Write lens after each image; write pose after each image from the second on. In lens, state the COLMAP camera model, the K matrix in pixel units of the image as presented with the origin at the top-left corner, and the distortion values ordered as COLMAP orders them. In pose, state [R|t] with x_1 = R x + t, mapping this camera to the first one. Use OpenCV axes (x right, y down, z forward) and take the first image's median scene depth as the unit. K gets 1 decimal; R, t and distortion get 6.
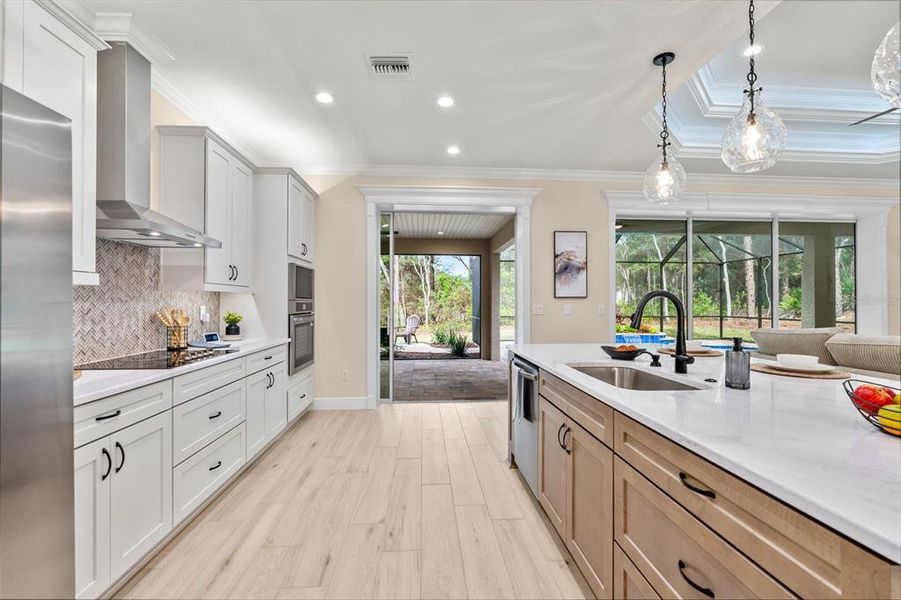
lens RADIAL K [[405.4, 0, 453.6], [0, 405.4, 294.6], [0, 0, 1]] dist [-0.003873, -0.001230]
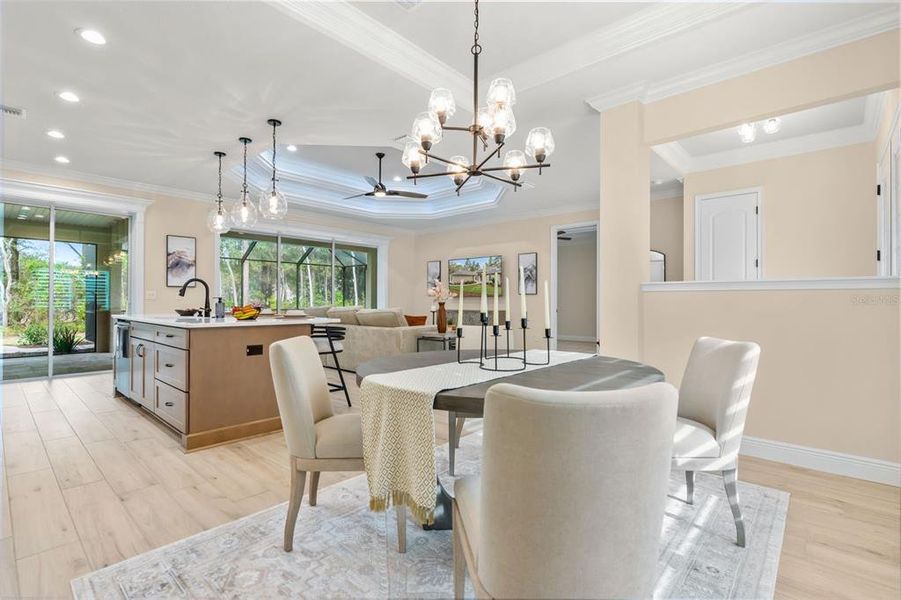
lens RADIAL K [[405.4, 0, 442.0], [0, 405.4, 297.3], [0, 0, 1]] dist [-0.003873, -0.001230]
pose [[0.719829, 0.003772, 0.694142, -0.015783], [-0.013500, 0.999872, 0.008566, 0.019831], [-0.694020, -0.015537, 0.719788, -0.545498]]
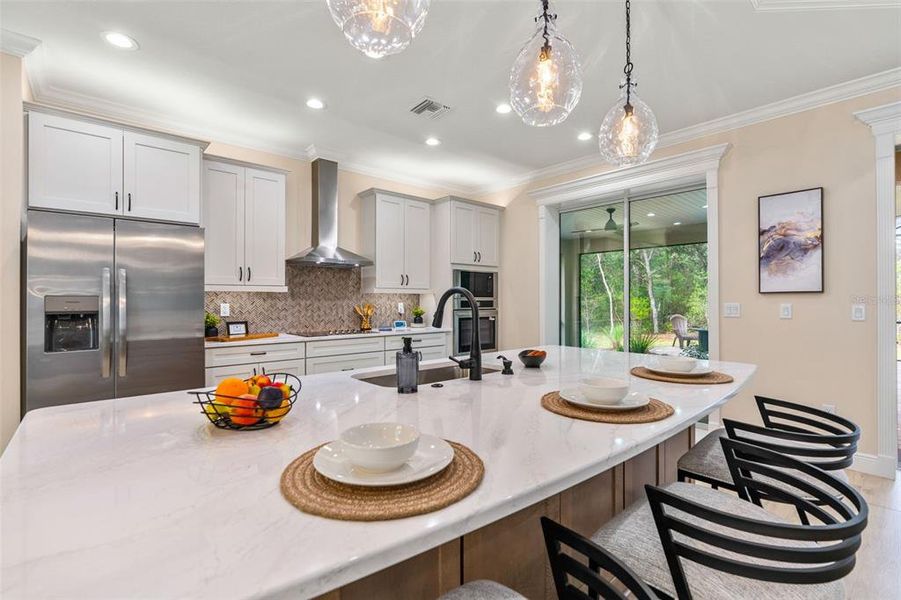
lens RADIAL K [[405.4, 0, 446.6], [0, 405.4, 300.5], [0, 0, 1]] dist [-0.003873, -0.001230]
pose [[0.617969, -0.000867, -0.786202, 0.464211], [0.016932, 0.999782, 0.012207, 0.002914], [0.786020, -0.020856, 0.617849, 0.151384]]
